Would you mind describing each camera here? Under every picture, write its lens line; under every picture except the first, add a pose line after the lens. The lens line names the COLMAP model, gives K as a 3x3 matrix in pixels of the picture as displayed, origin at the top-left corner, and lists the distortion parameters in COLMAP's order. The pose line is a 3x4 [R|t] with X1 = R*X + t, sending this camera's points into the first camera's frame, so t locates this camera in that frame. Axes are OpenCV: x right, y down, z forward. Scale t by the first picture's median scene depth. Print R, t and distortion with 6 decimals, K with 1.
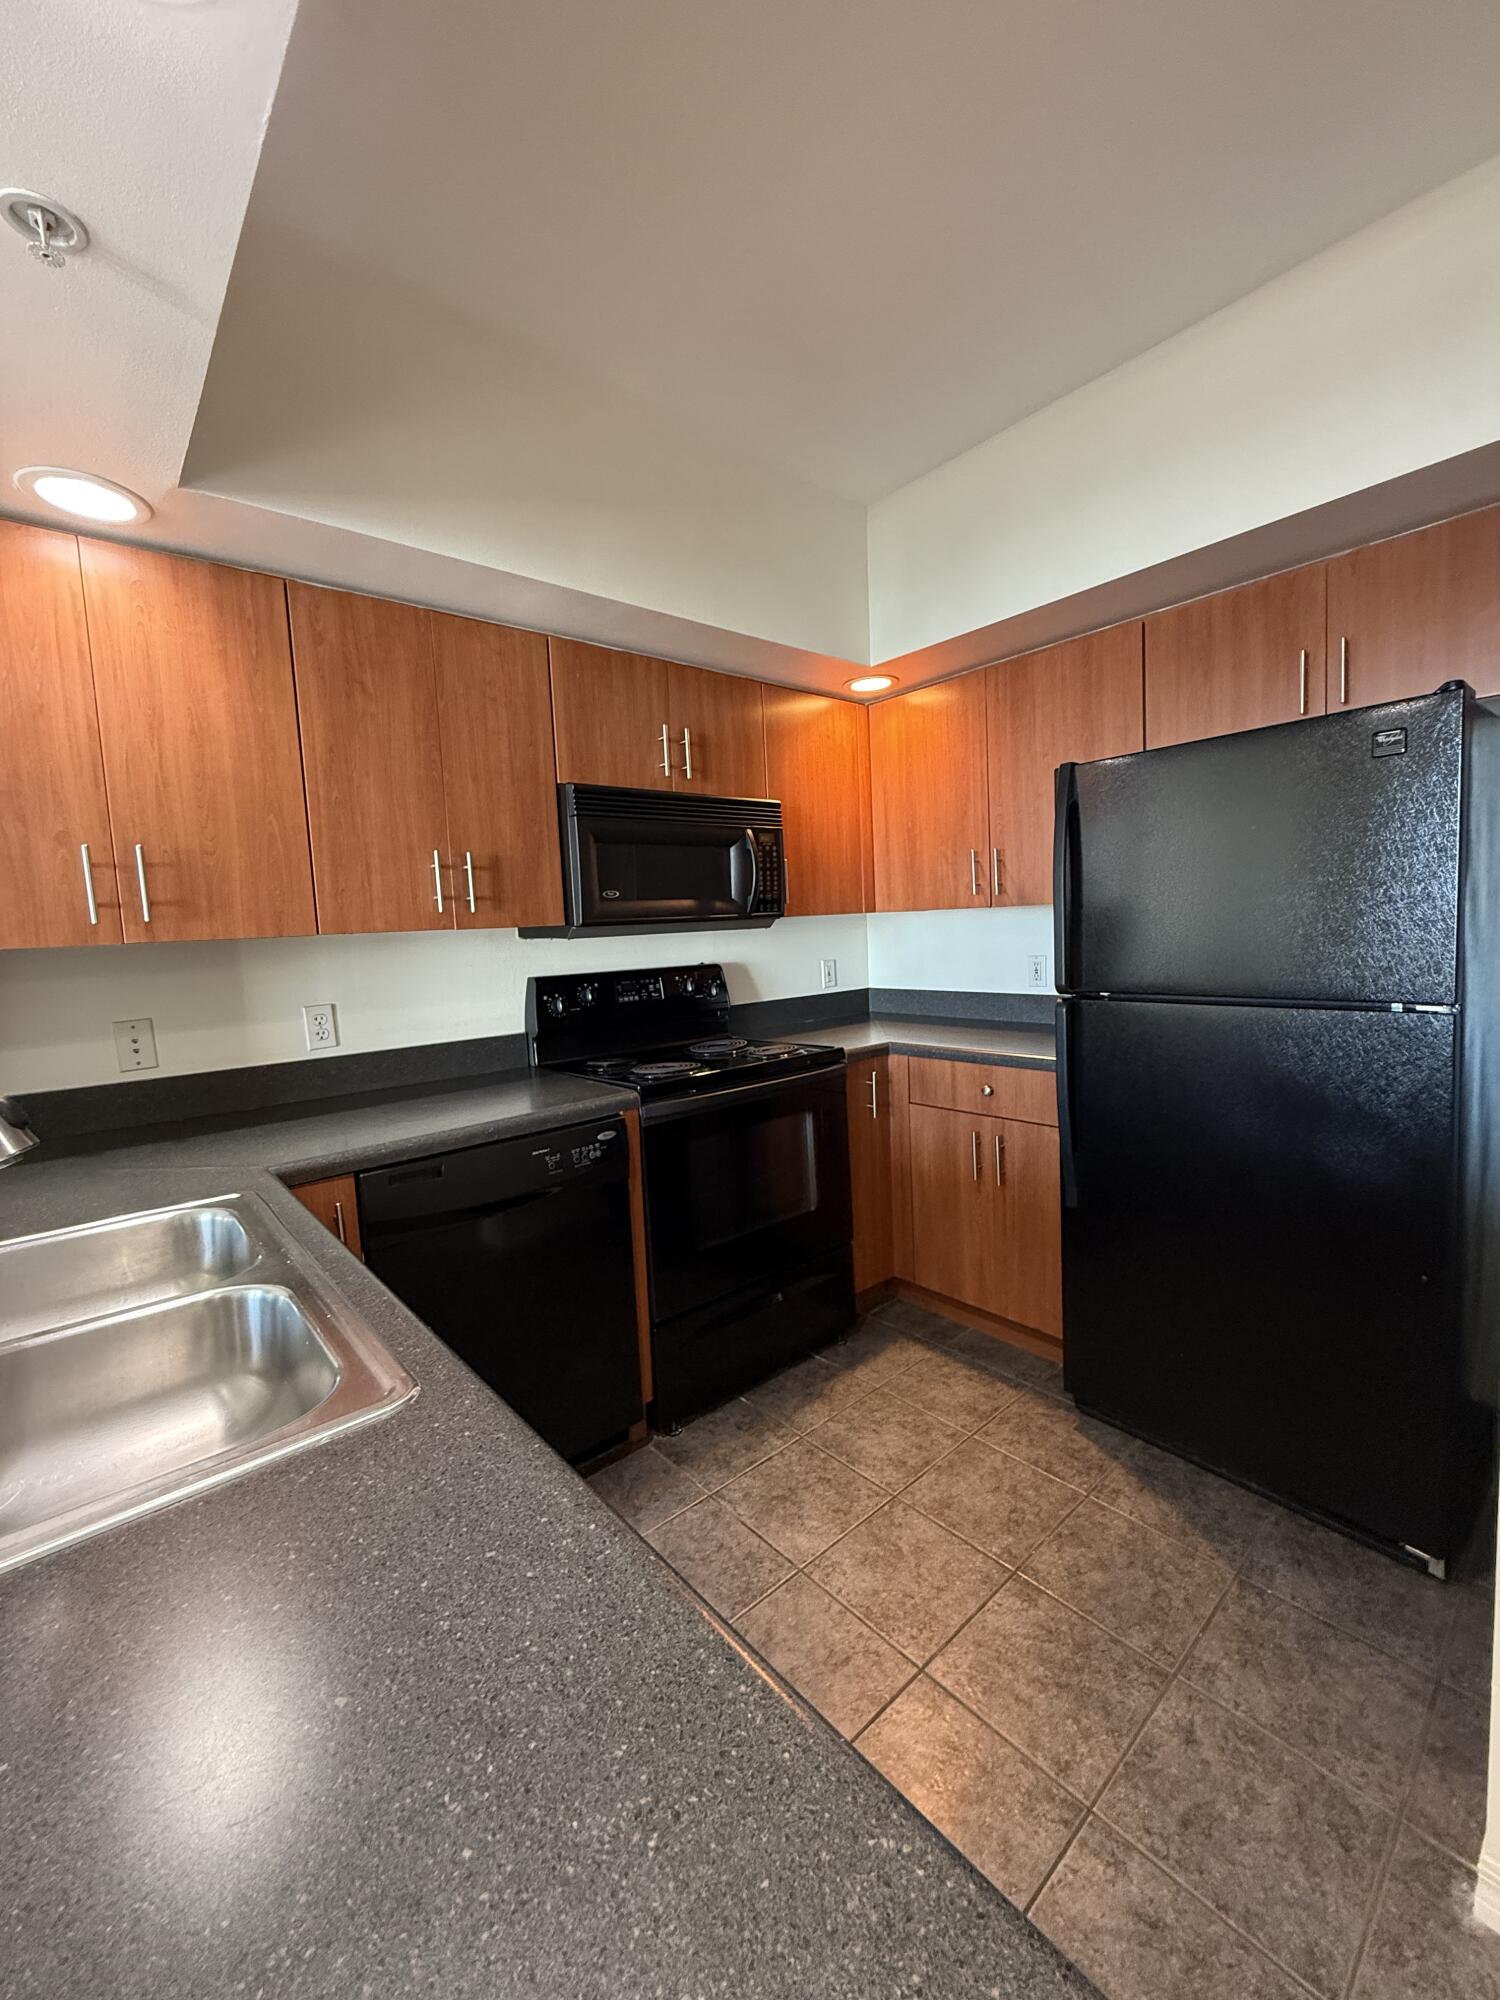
lens RADIAL K [[795.6, 0, 755.2], [0, 795.6, 990.2], [0, 0, 1]] dist [-0.000672, 0.000511]
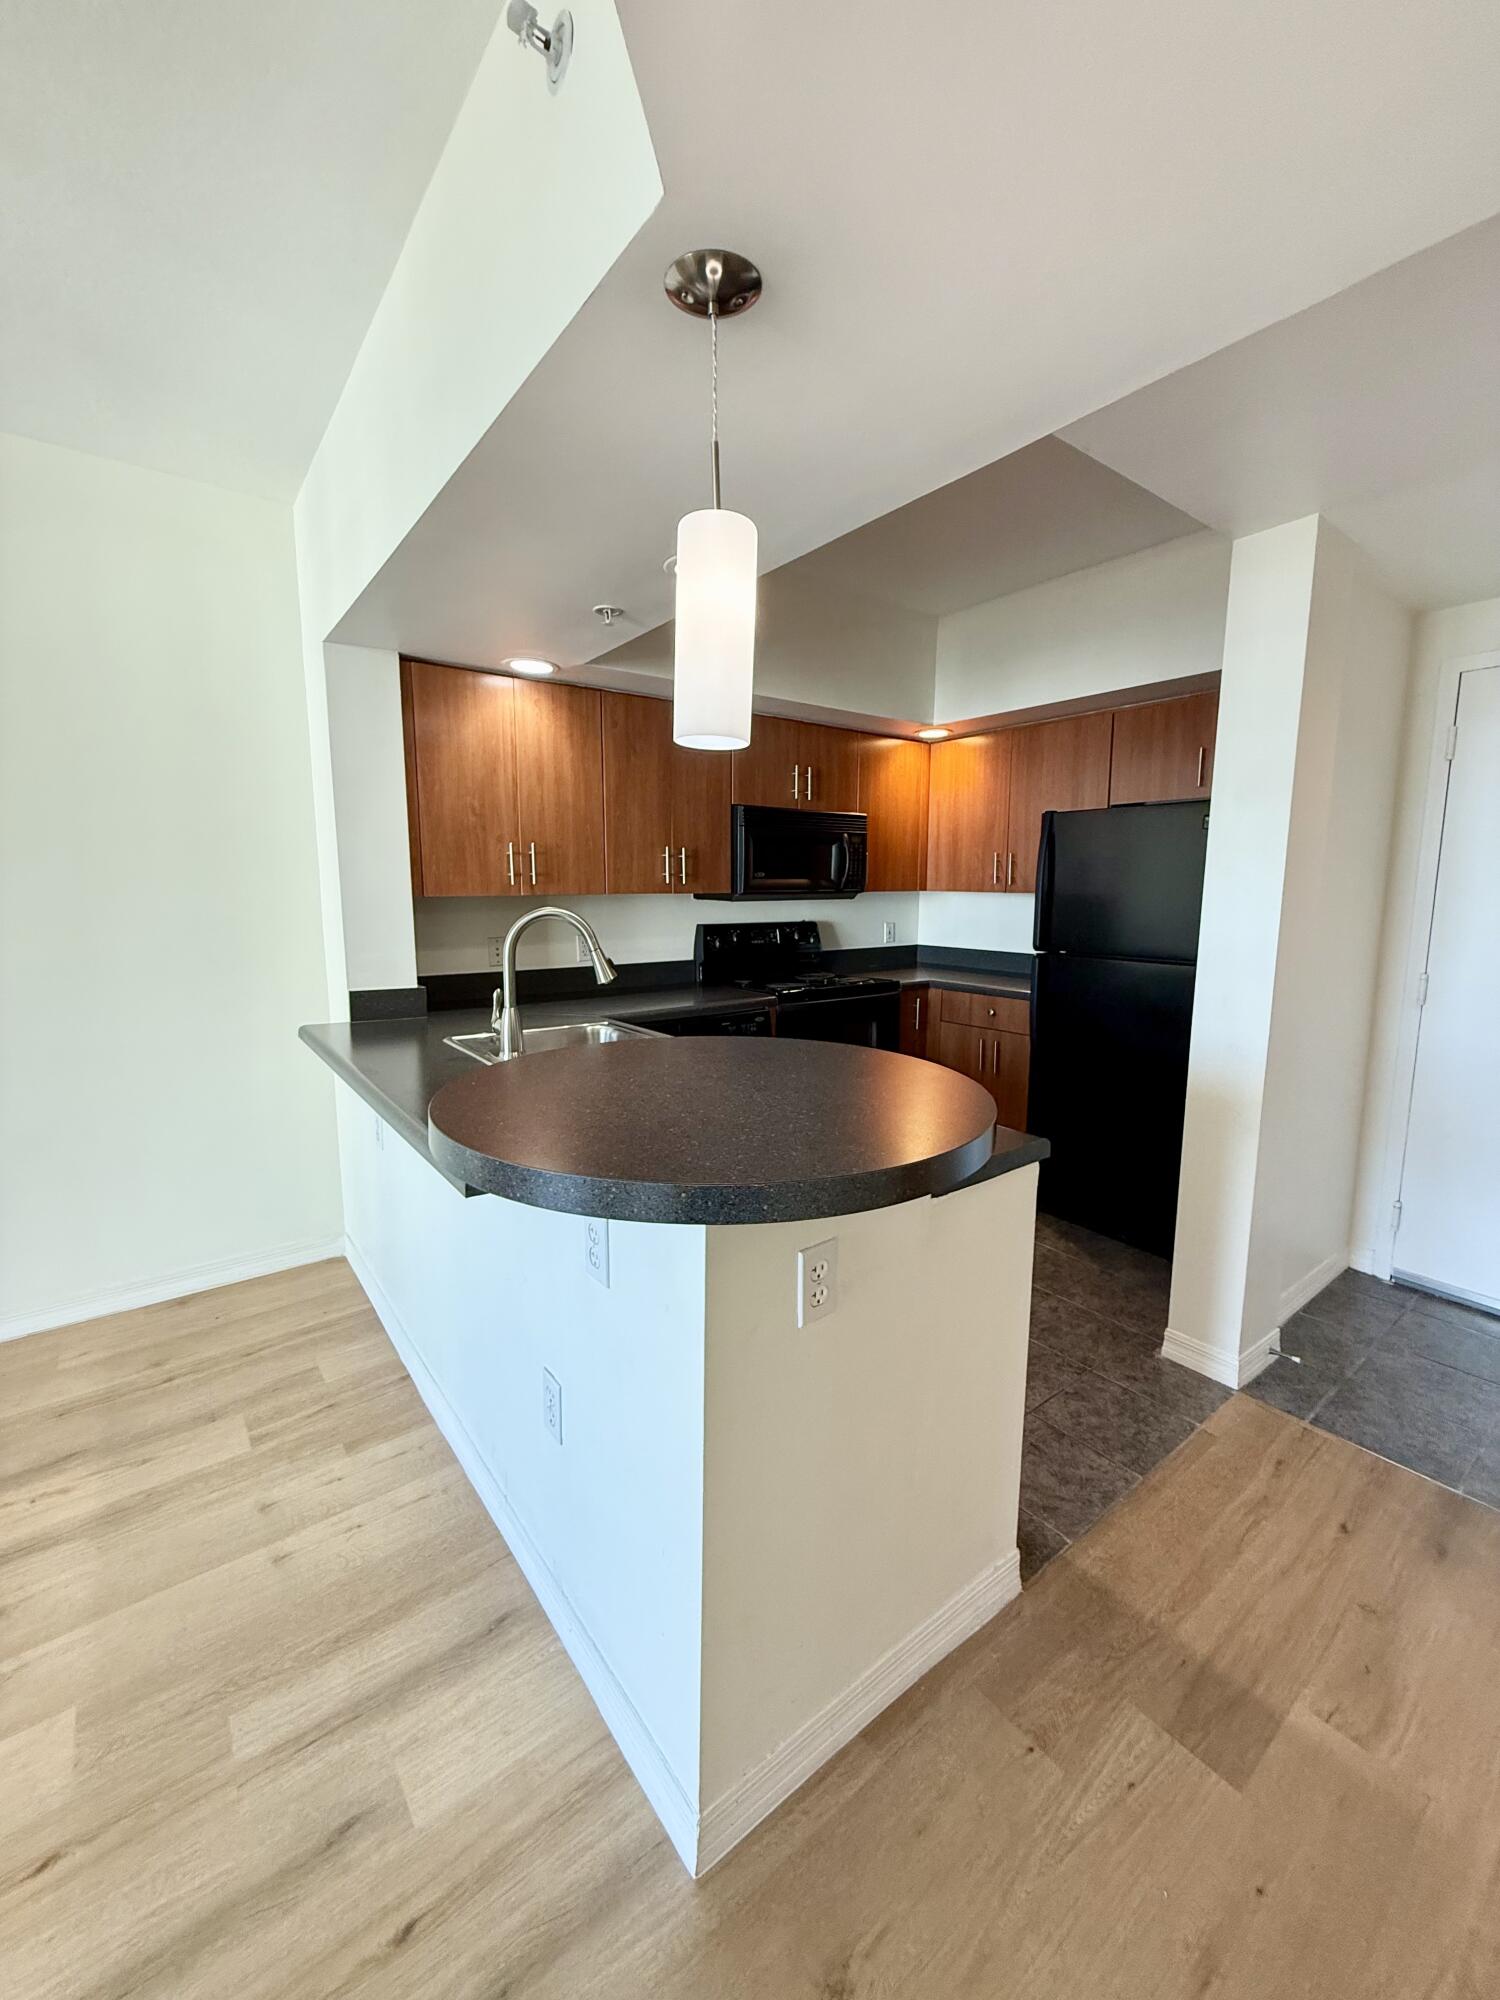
lens RADIAL K [[795.6, 0, 756.4], [0, 795.6, 996.0], [0, 0, 1]] dist [-0.000672, 0.000511]
pose [[0.997293, 0.055149, -0.048625, -0.102068], [-0.052104, 0.996727, 0.061809, 0.024401], [0.051875, -0.059109, 0.996903, -0.629038]]
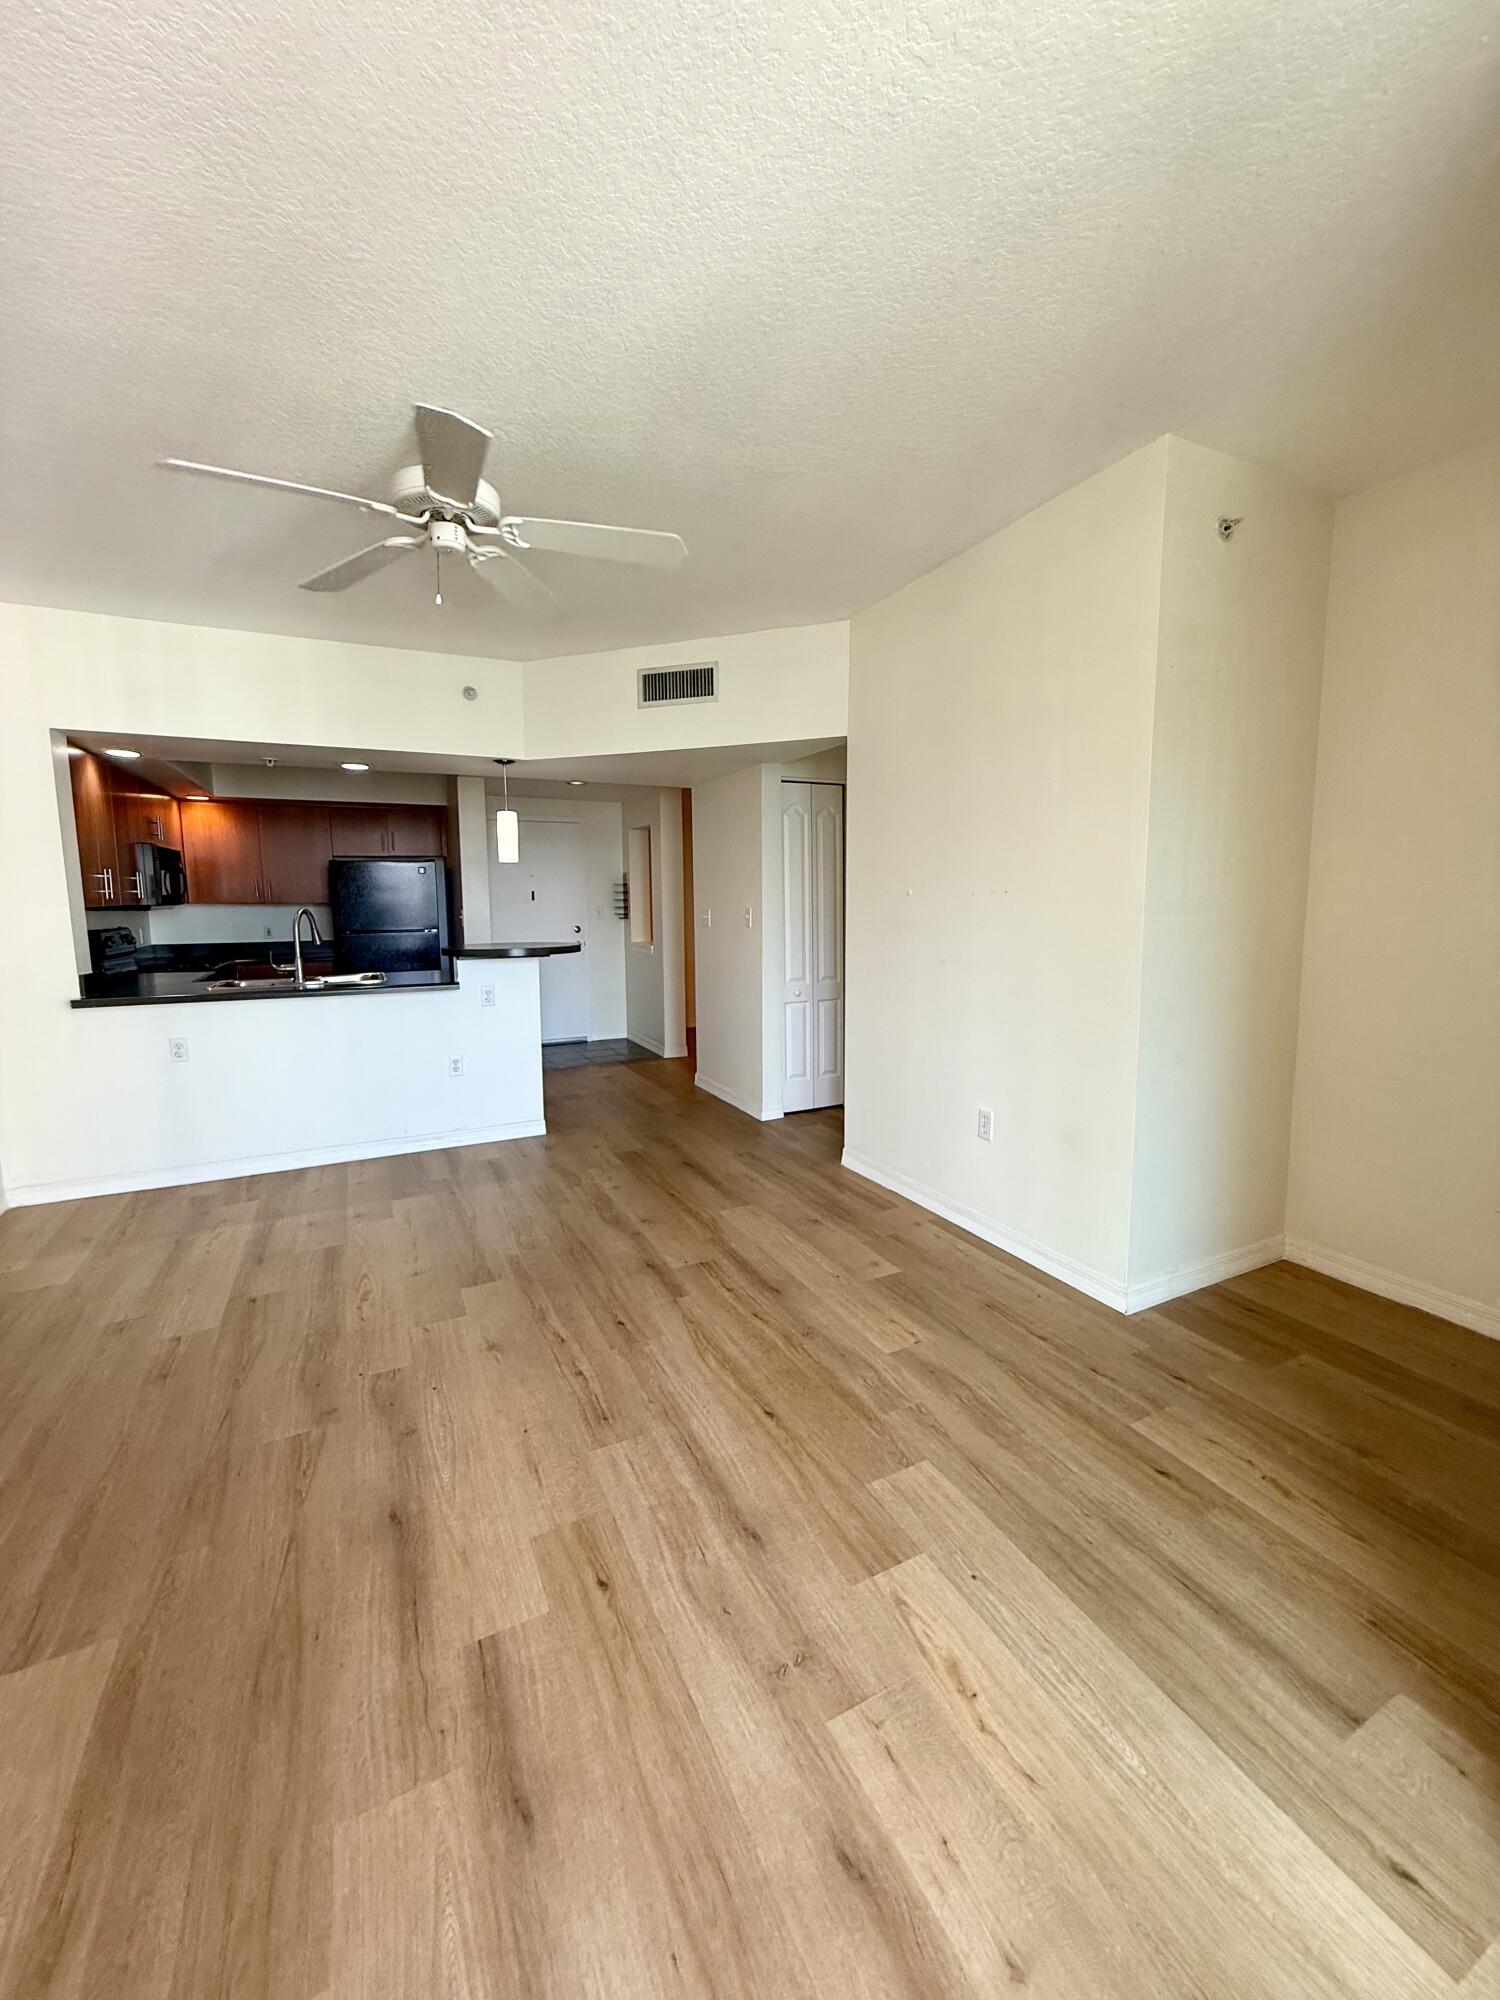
lens RADIAL K [[795.6, 0, 754.2], [0, 795.6, 1014.3], [0, 0, 1]] dist [-0.000672, 0.000511]
pose [[0.259164, -0.106560, 0.959937, -2.026516], [0.081305, 0.992774, 0.088255, 0.174211], [-0.962405, 0.055176, 0.265955, -1.274977]]
